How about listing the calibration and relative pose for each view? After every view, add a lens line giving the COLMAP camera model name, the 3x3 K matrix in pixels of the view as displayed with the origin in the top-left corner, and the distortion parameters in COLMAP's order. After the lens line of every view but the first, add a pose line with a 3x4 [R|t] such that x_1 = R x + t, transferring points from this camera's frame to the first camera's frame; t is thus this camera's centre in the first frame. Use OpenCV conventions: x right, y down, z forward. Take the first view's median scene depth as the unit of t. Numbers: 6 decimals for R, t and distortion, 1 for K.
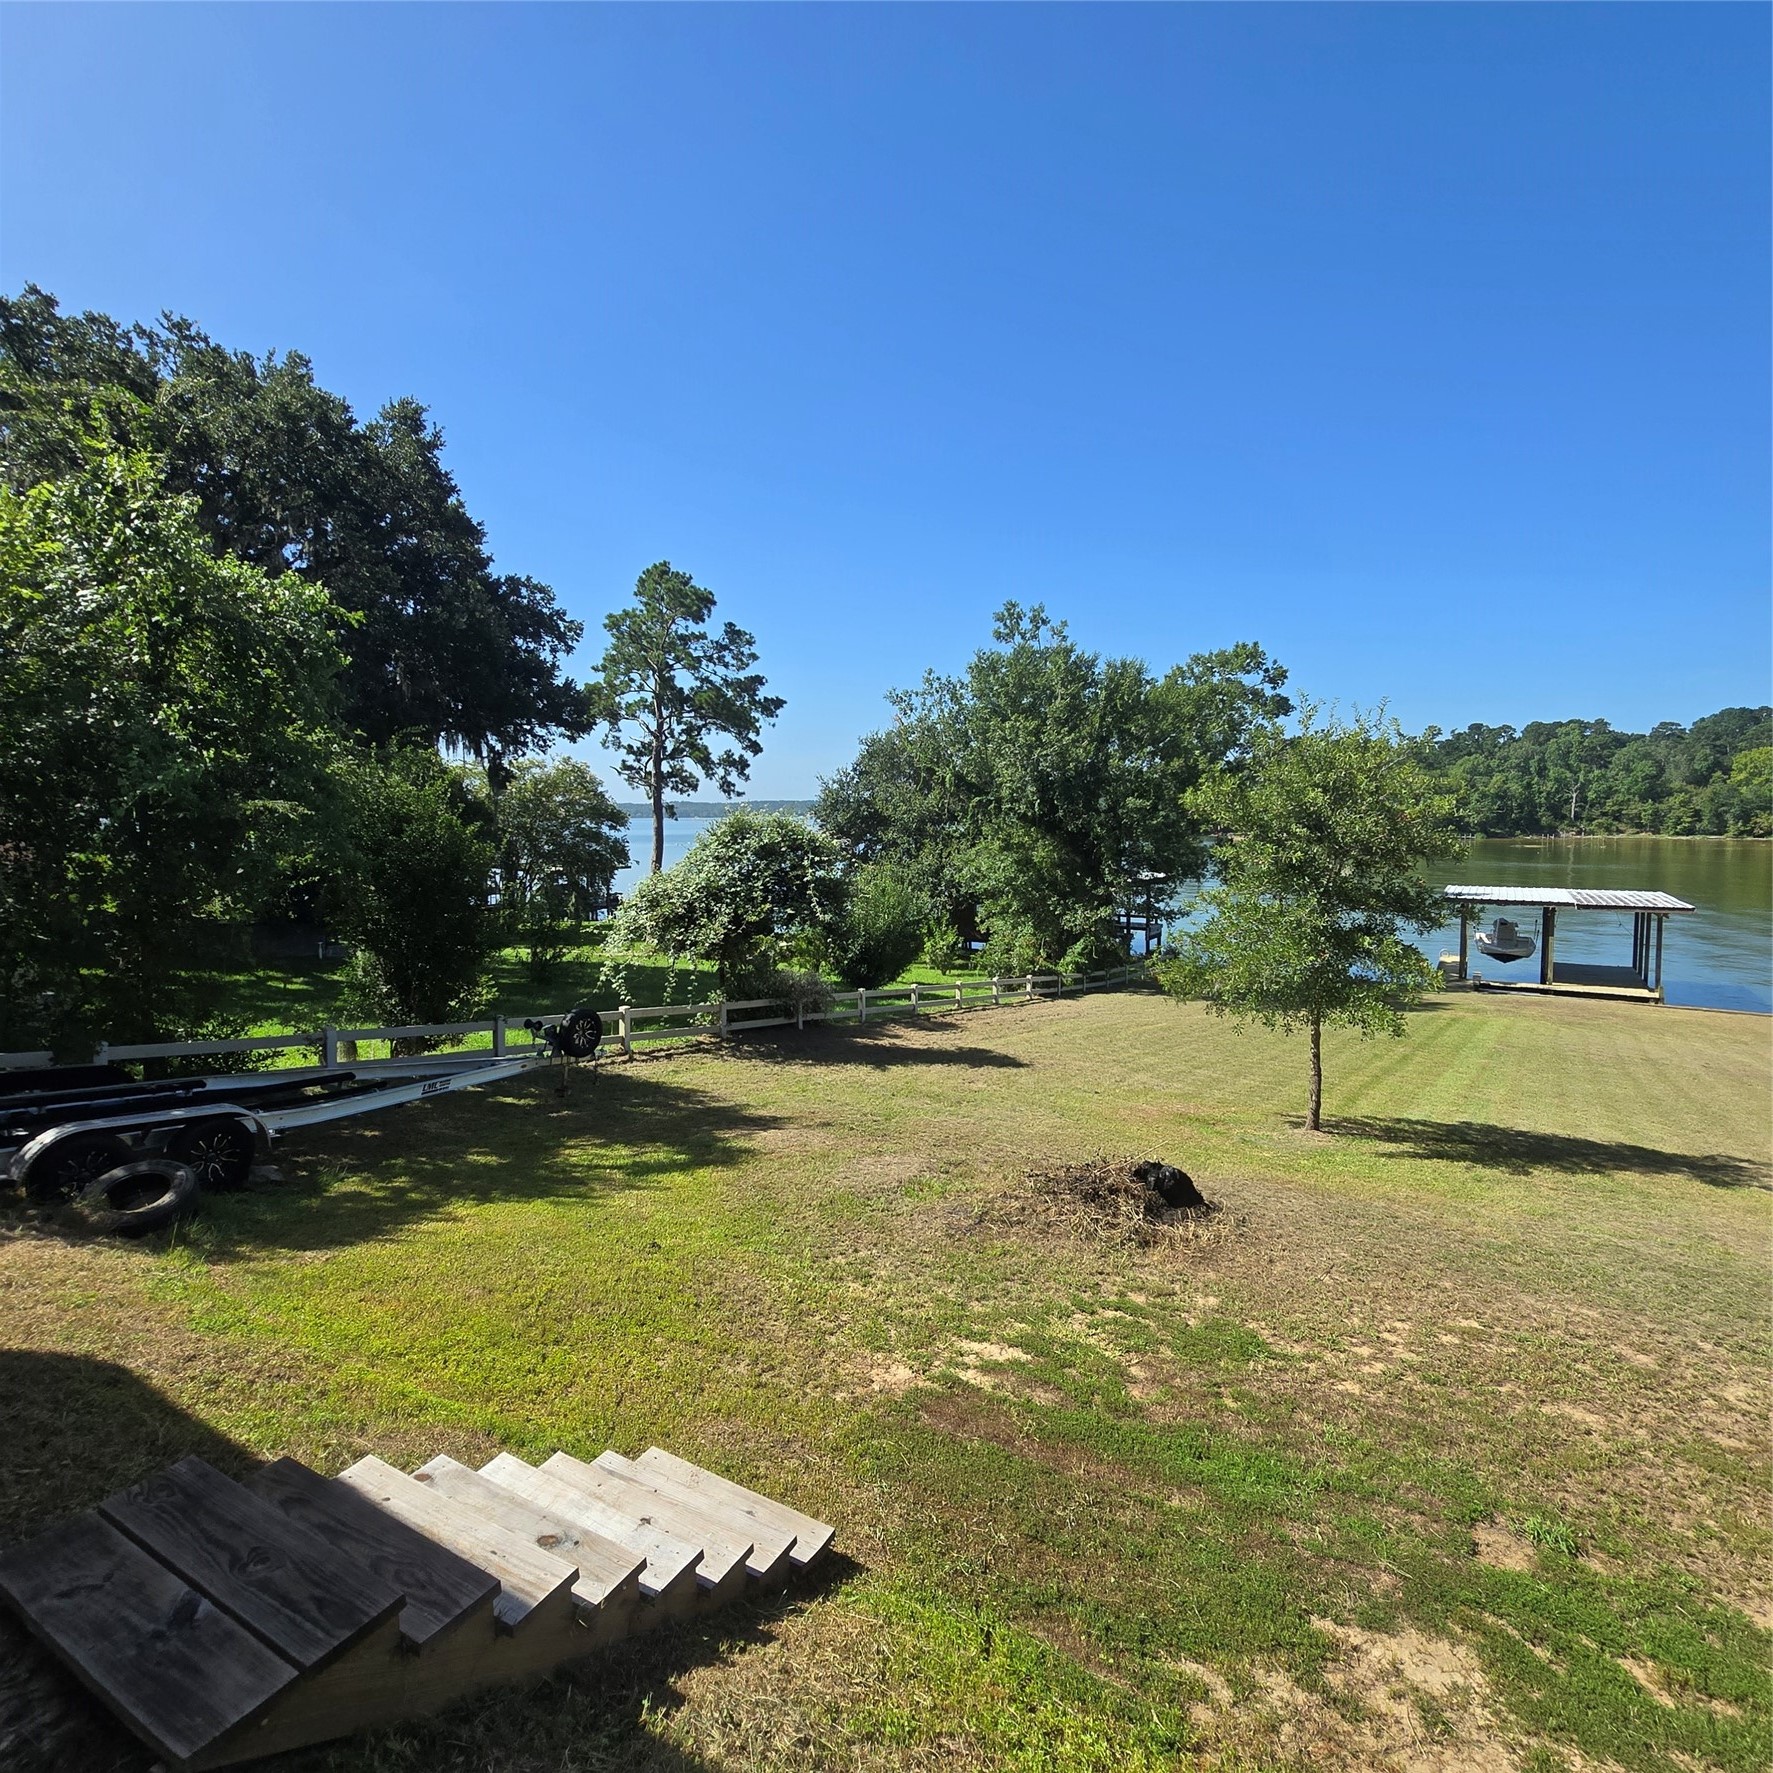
lens RADIAL K [[976.4, 0, 893.1], [0, 976.4, 880.7], [0, 0, 1]] dist [0.003020, -0.003871]
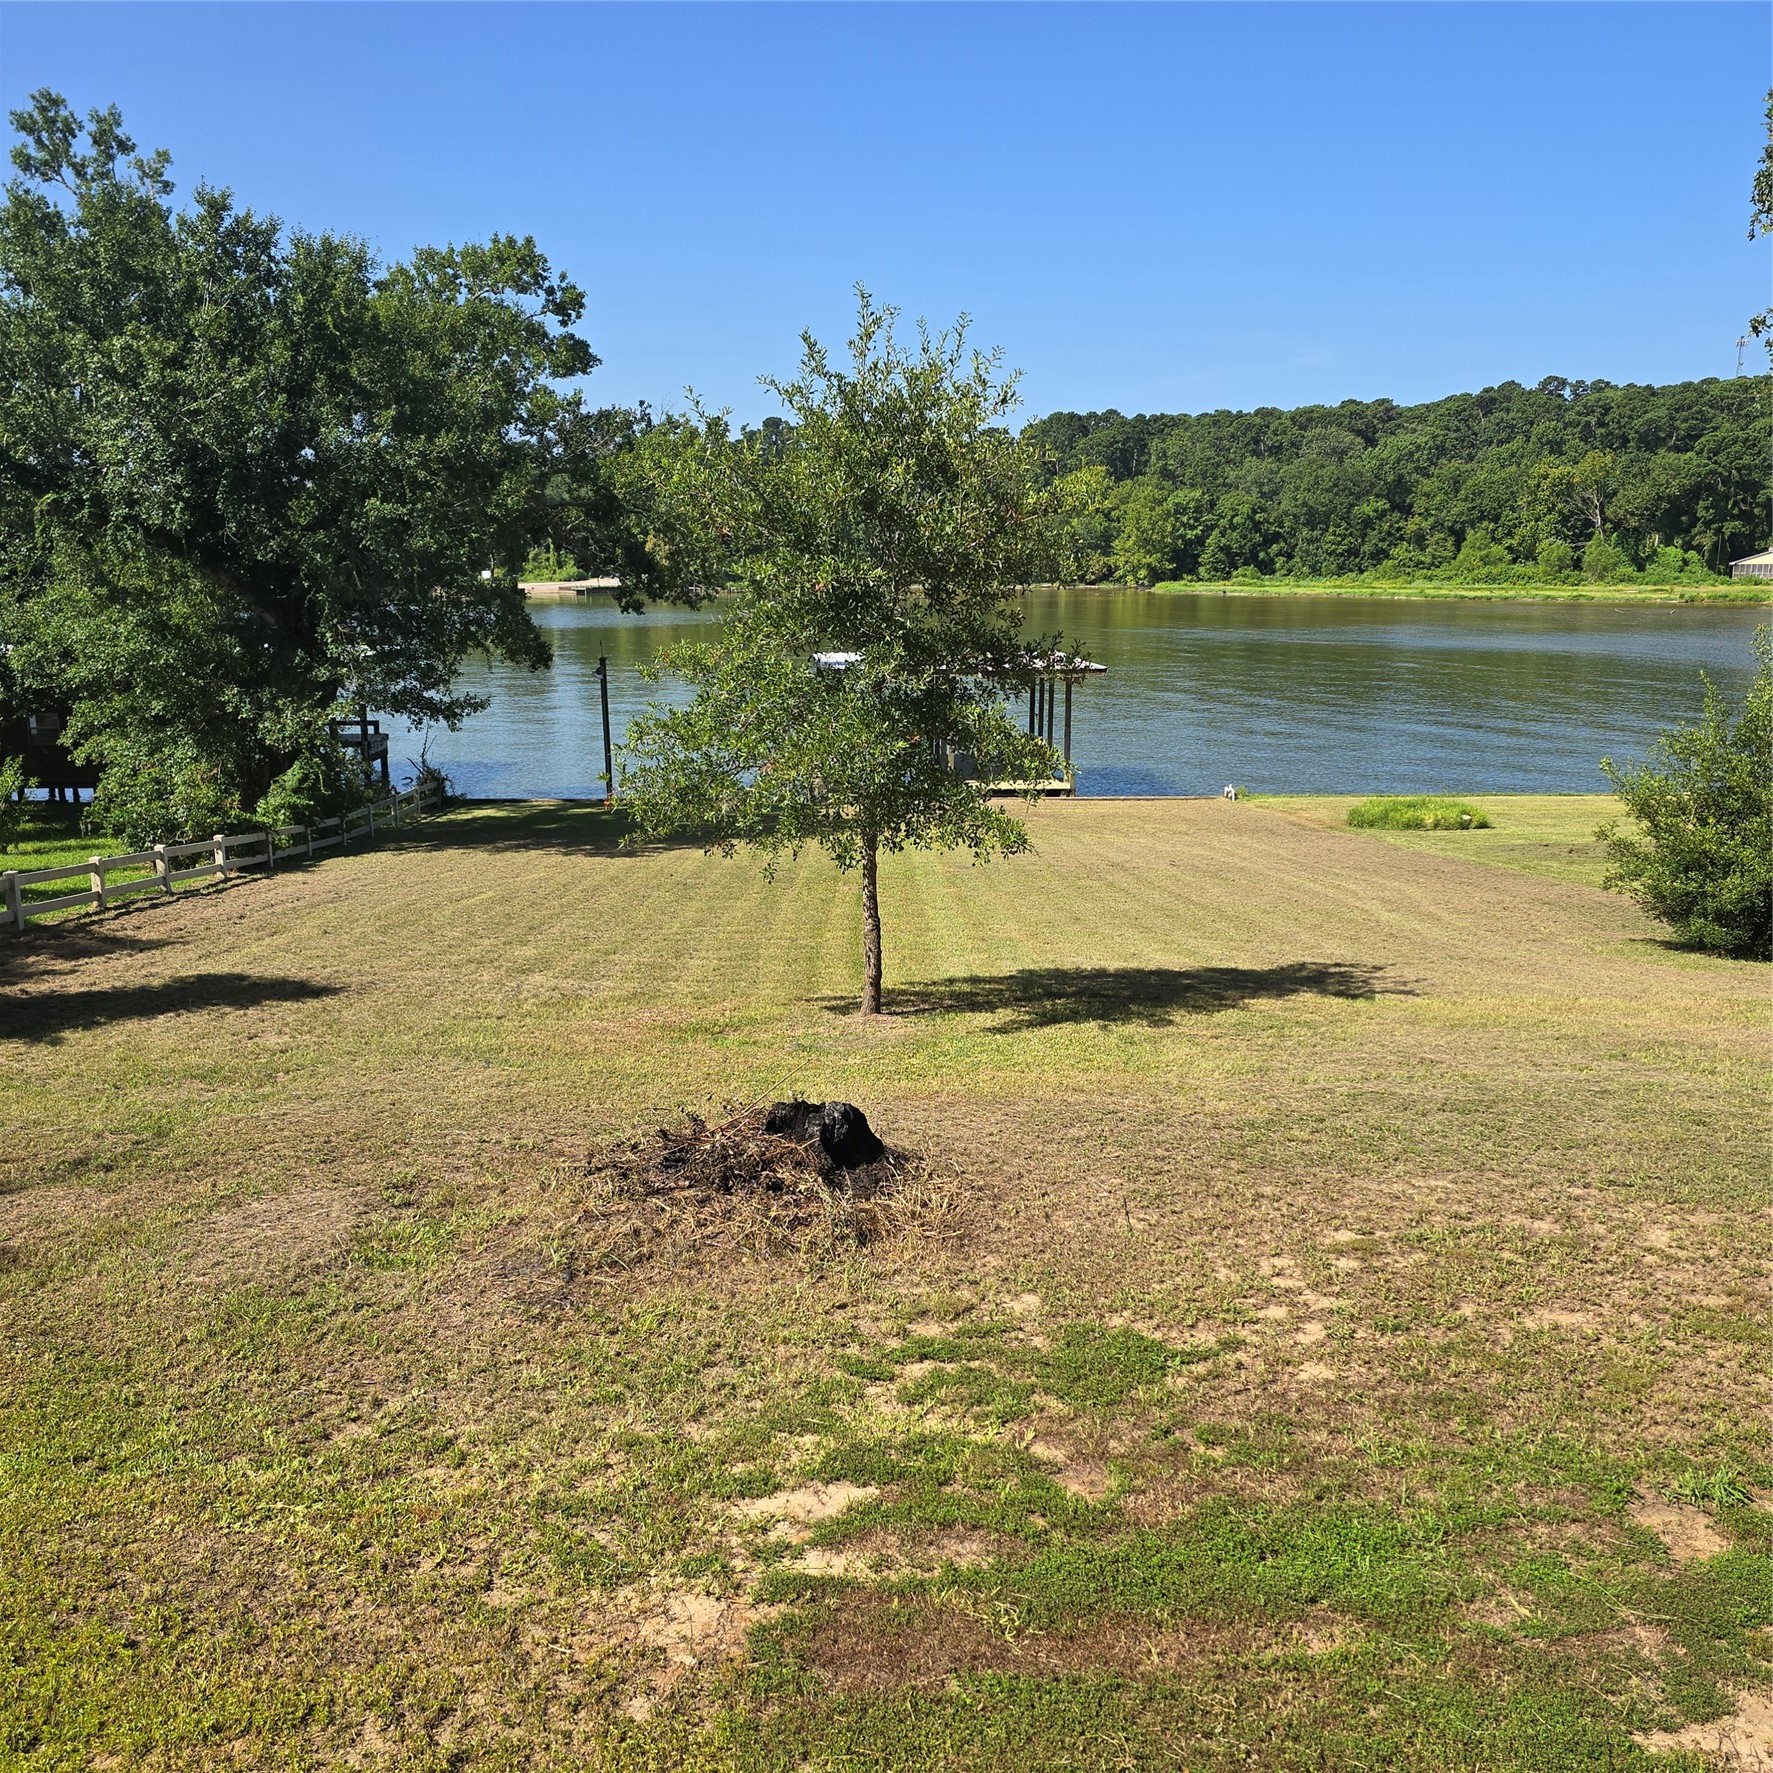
lens RADIAL K [[1602.1, 0, 889.3], [0, 1602.1, 890.0], [0, 0, 1]] dist [0.095351, -0.107290]
pose [[0.820482, -0.115274, 0.559930, -0.040210], [0.037212, 0.988151, 0.148906, 0.005054], [-0.570460, -0.101338, 0.815049, 0.041341]]
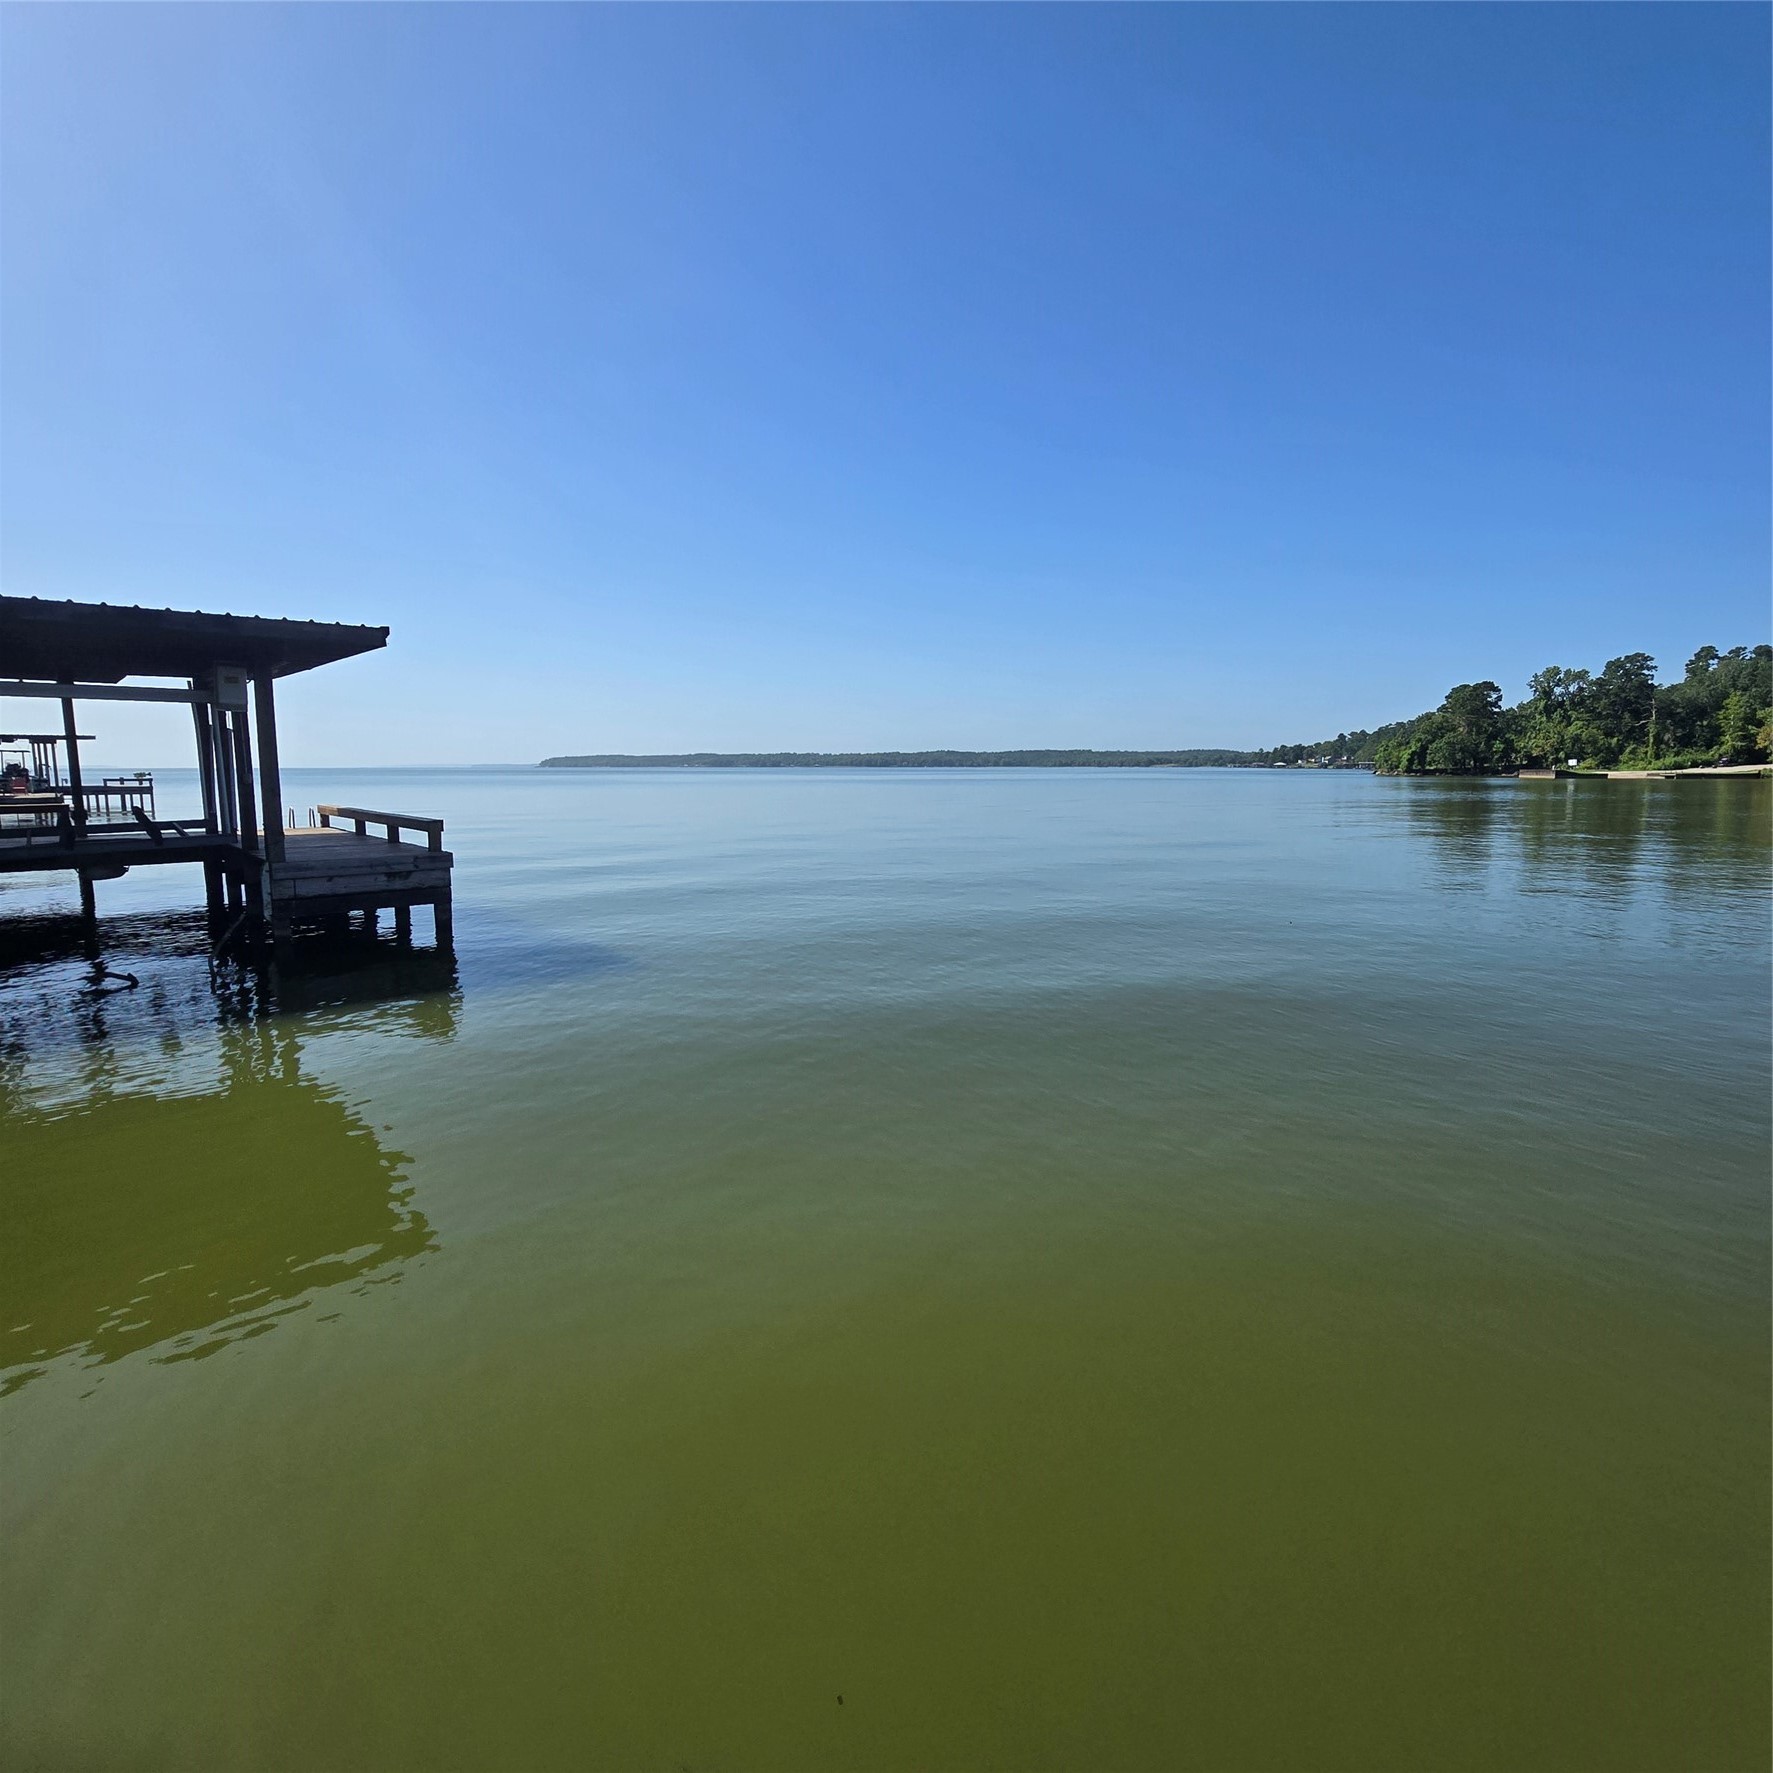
lens RADIAL K [[976.4, 0, 890.4], [0, 976.4, 876.3], [0, 0, 1]] dist [0.003020, -0.003871]
pose [[0.960587, 0.036923, -0.275516, 0.642600], [-0.024644, 0.998548, 0.047897, 0.052393], [0.276884, -0.039219, 0.960103, 1.115010]]
